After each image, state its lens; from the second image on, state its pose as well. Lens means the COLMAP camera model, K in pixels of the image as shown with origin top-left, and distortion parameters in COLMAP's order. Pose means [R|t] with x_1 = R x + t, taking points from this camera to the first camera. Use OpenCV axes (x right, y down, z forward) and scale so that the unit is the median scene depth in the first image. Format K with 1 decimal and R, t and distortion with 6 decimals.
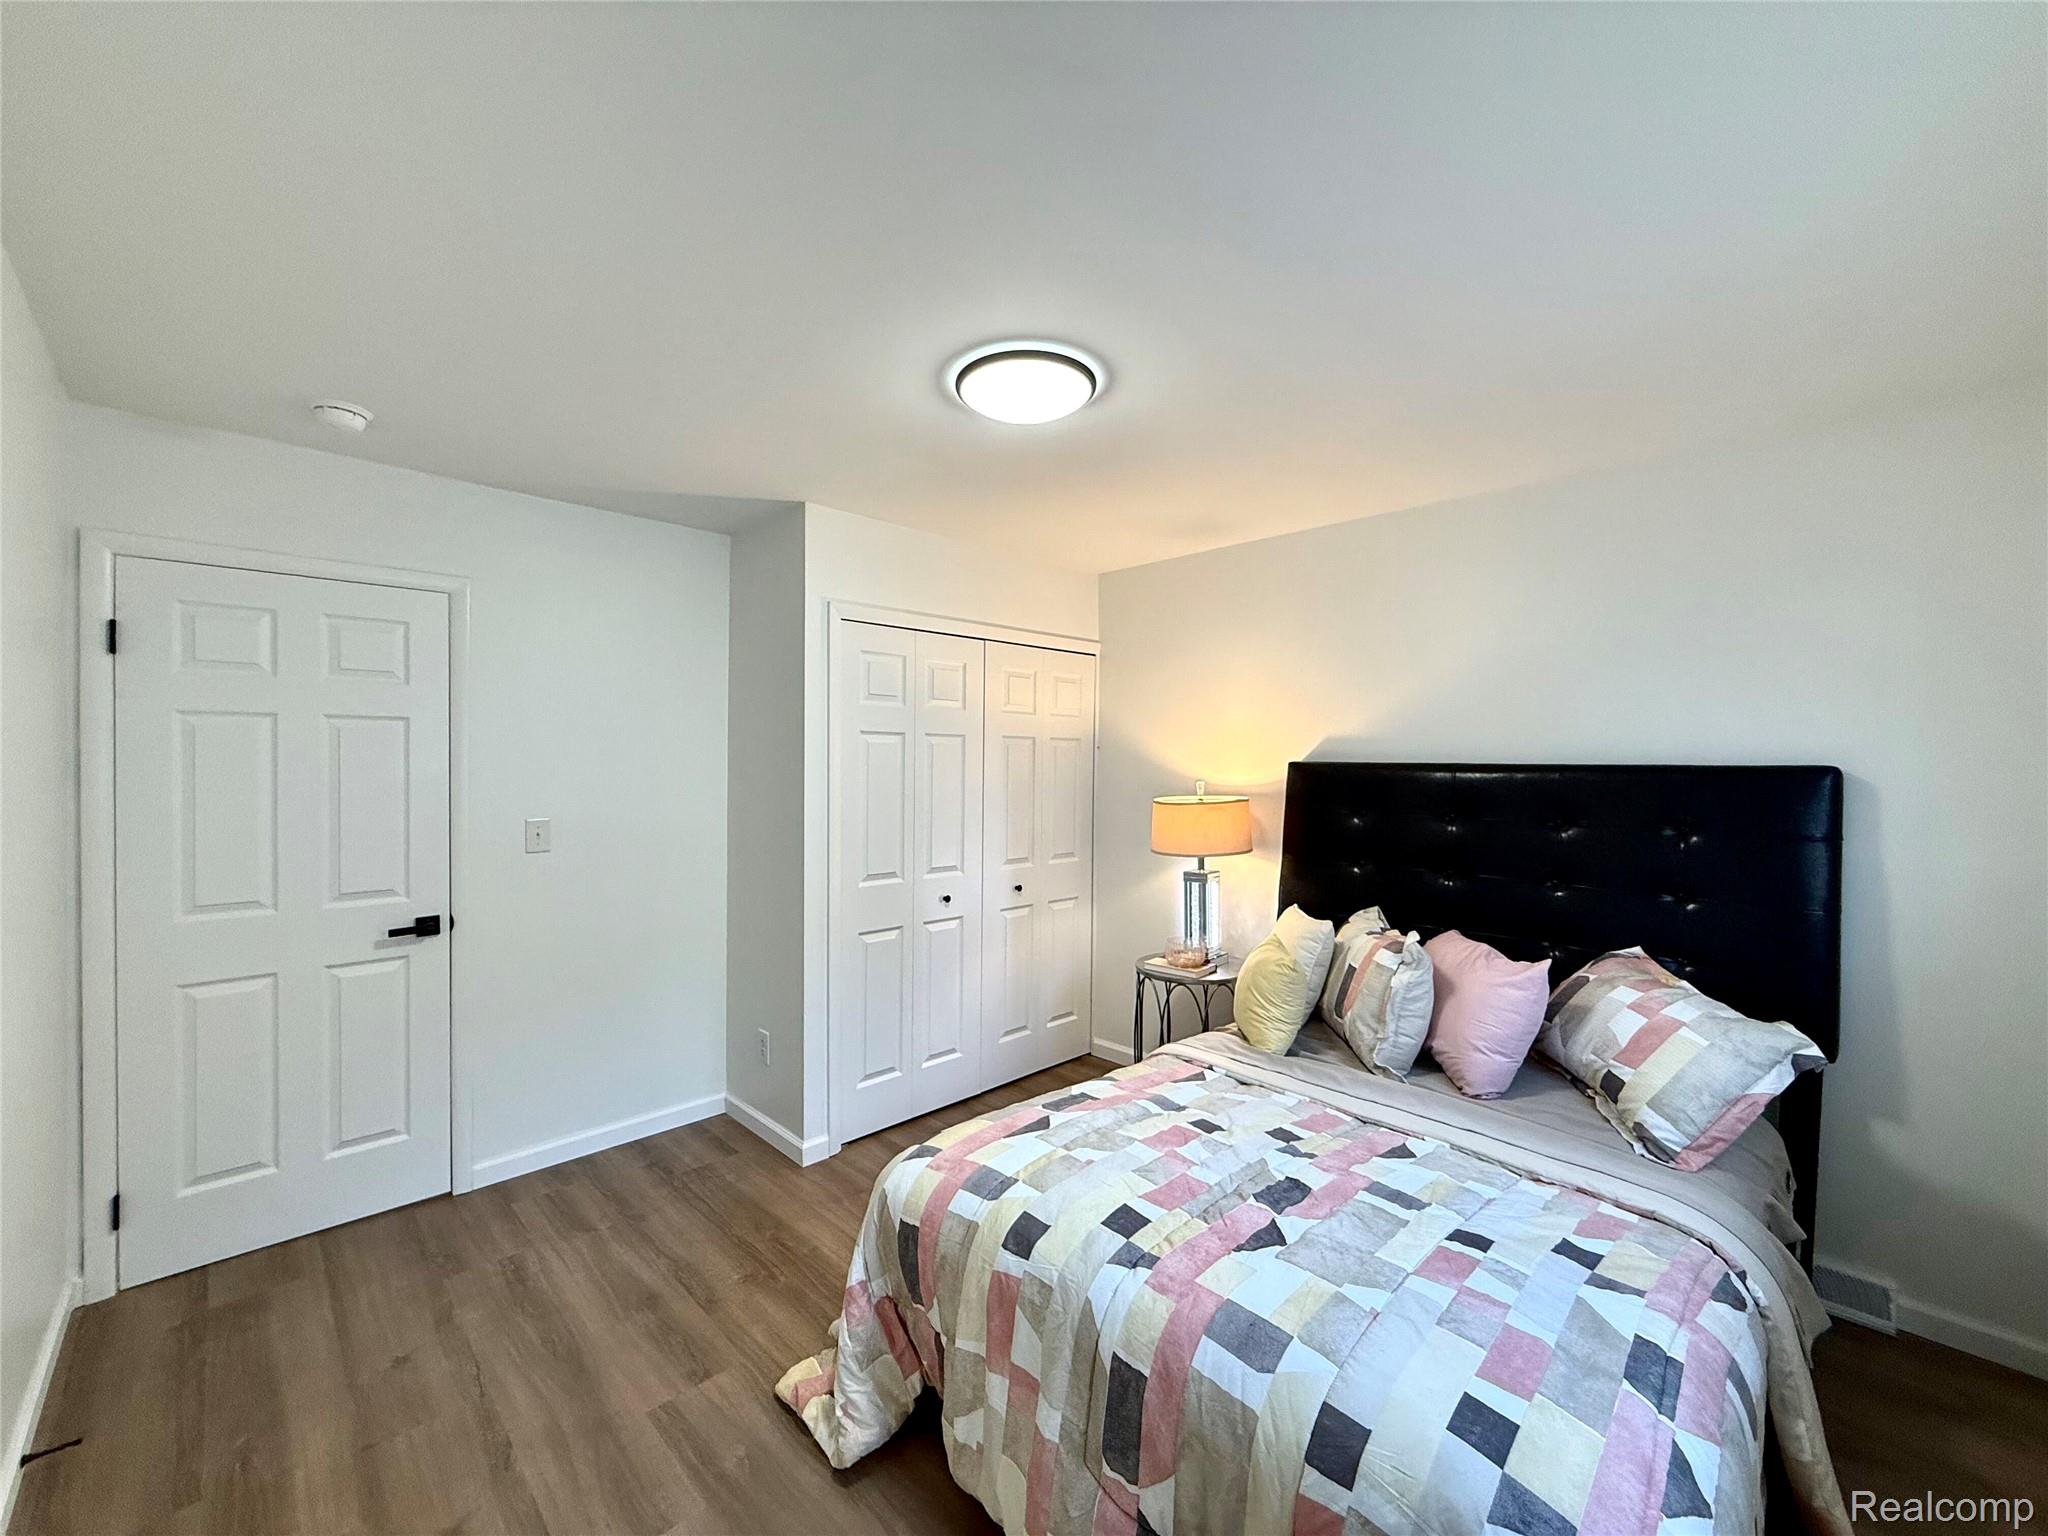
lens RADIAL K [[815.8, 0, 1017.8], [0, 815.8, 756.9], [0, 0, 1]] dist [-0.018684, 0.006636]
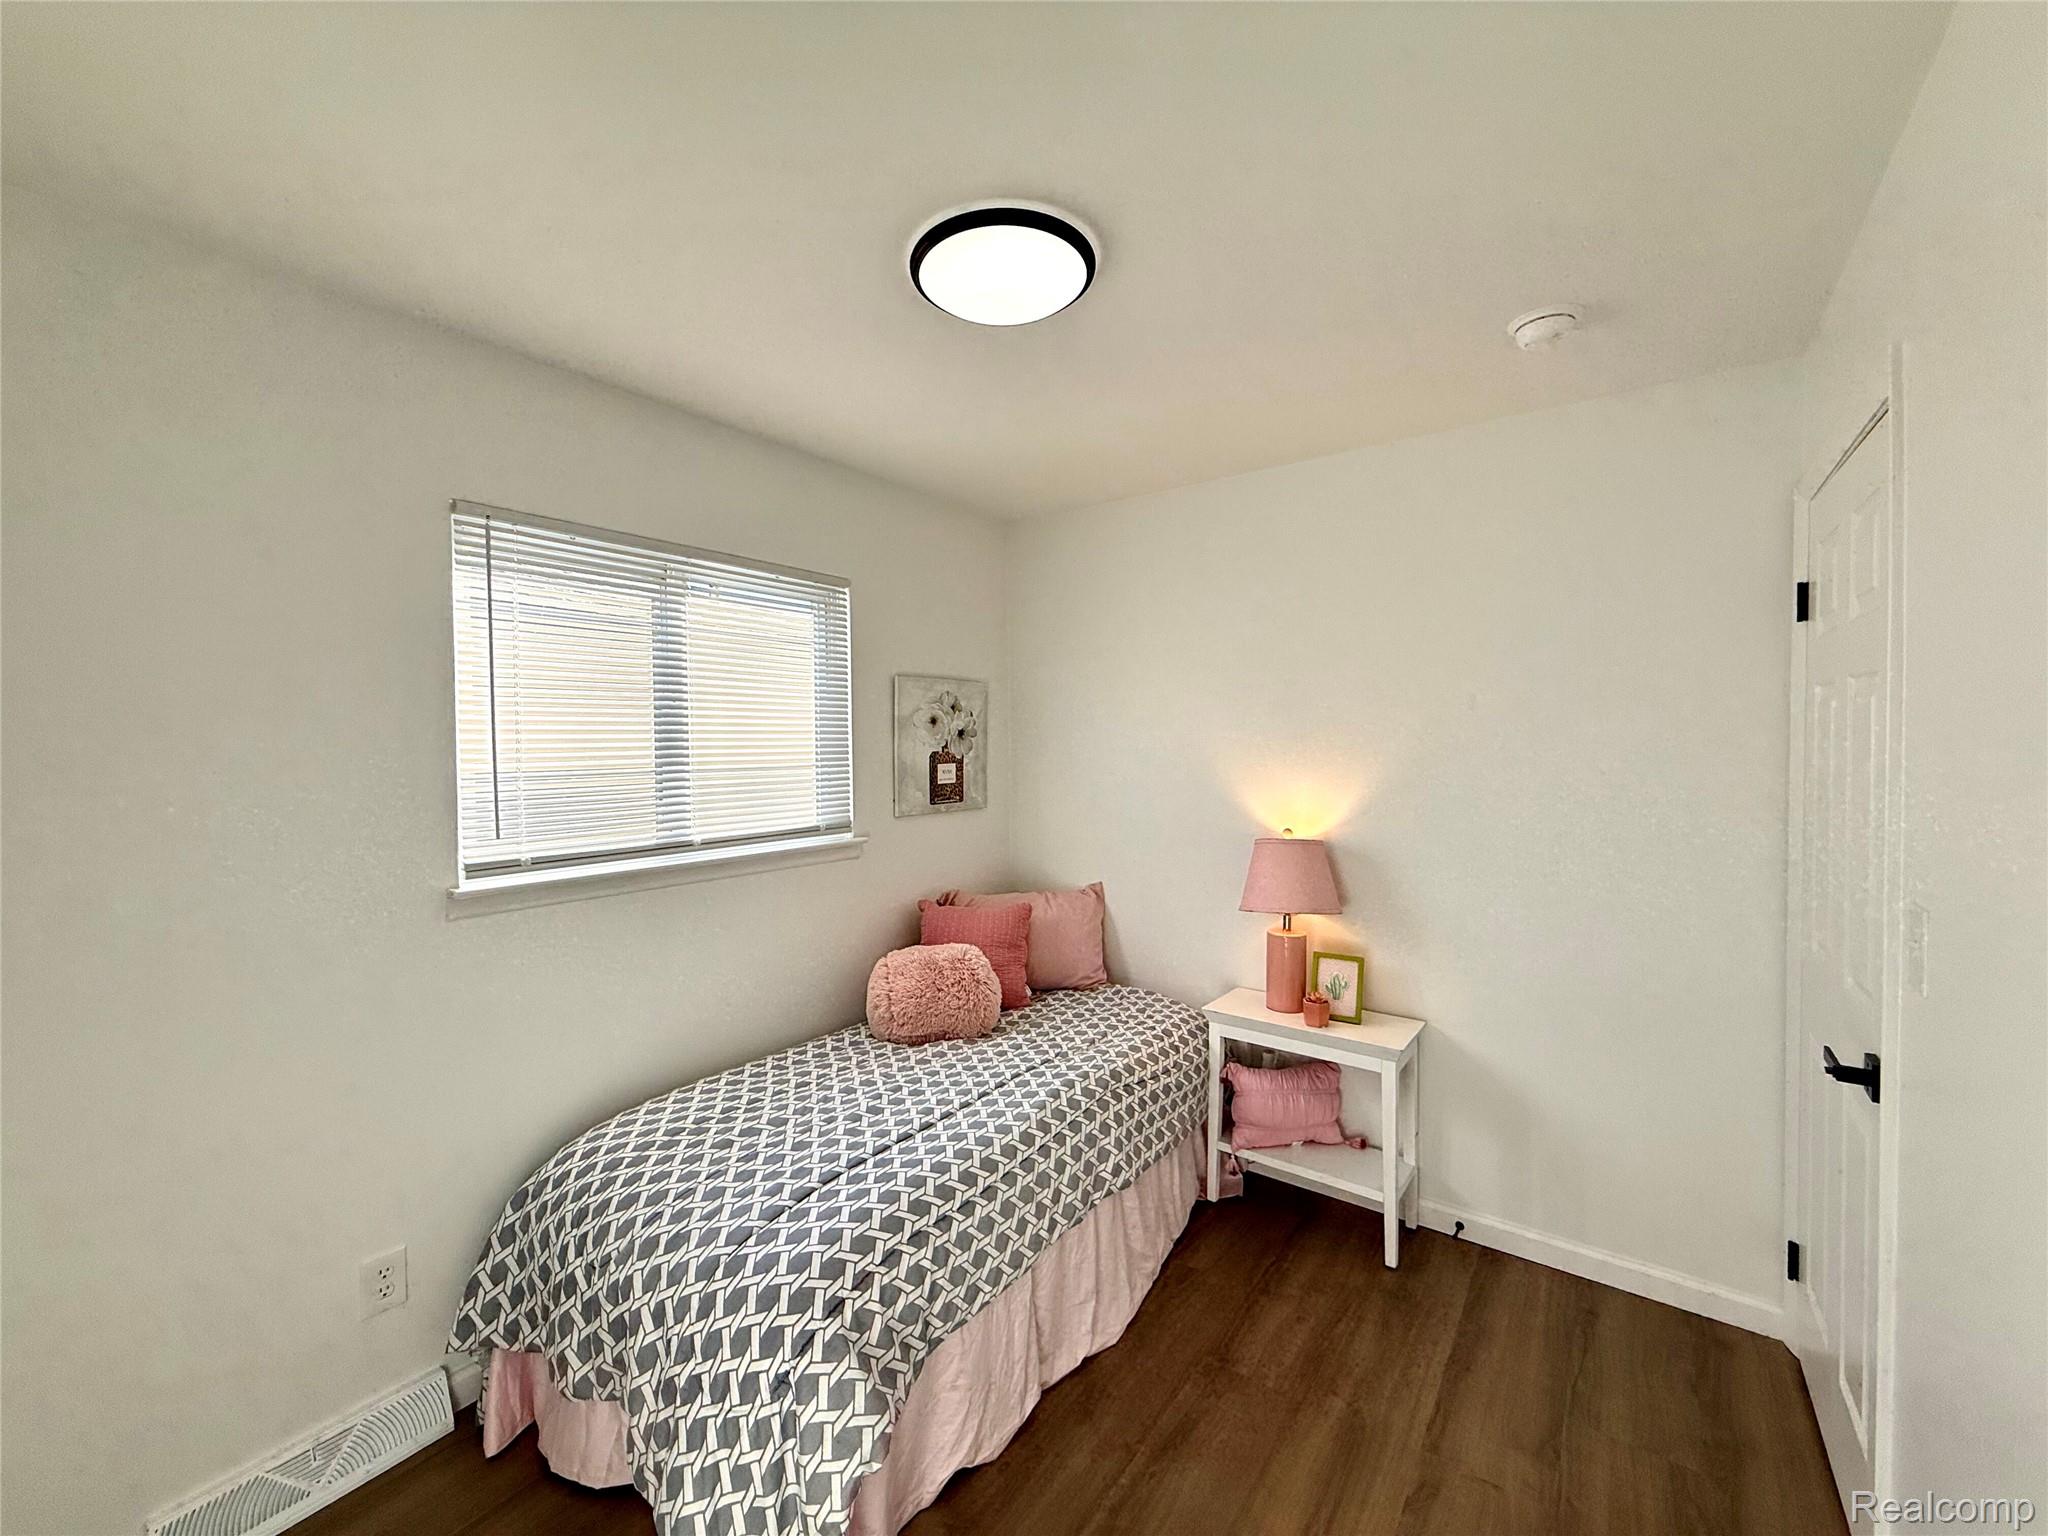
lens RADIAL K [[815.8, 0, 1017.8], [0, 815.8, 756.9], [0, 0, 1]] dist [-0.018684, 0.006636]
pose [[-0.984587, 0.003865, -0.174853, -0.114581], [0.000388, 0.999802, 0.019913, 0.000671], [0.174895, 0.019538, -0.984393, 1.446828]]
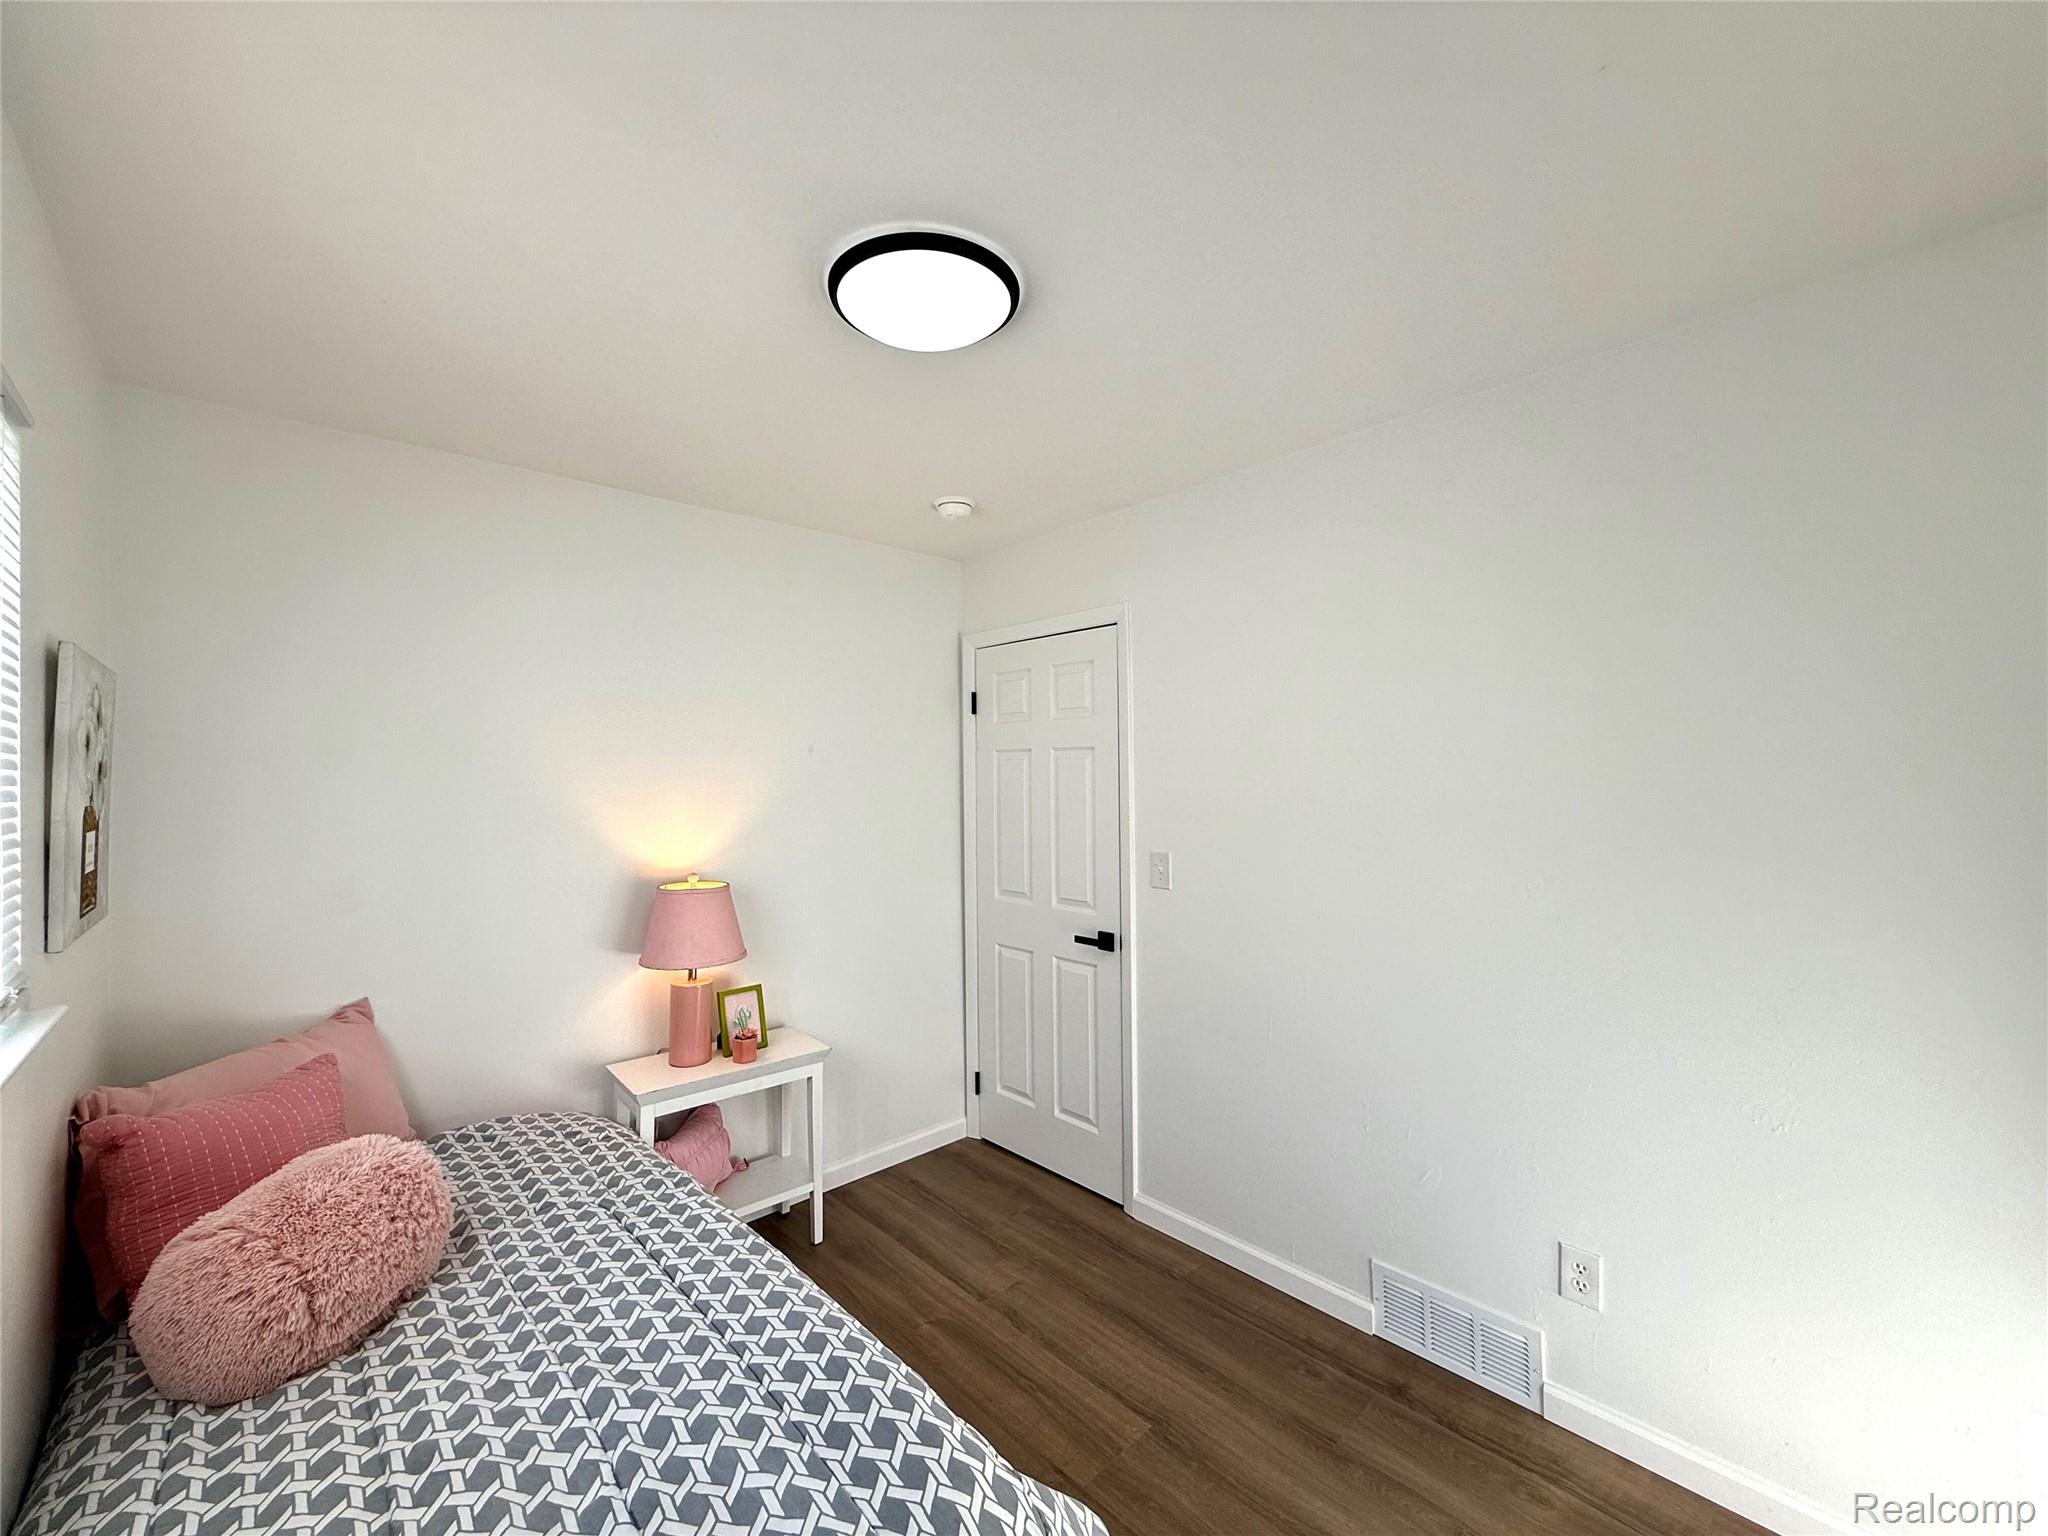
lens RADIAL K [[815.8, 0, 1017.8], [0, 815.8, 756.9], [0, 0, 1]] dist [-0.018684, 0.006636]
pose [[-0.019250, -0.023140, -0.999547, 0.357973], [0.006505, 0.999708, -0.023269, -0.009011], [0.999794, -0.006950, -0.019094, 0.939497]]
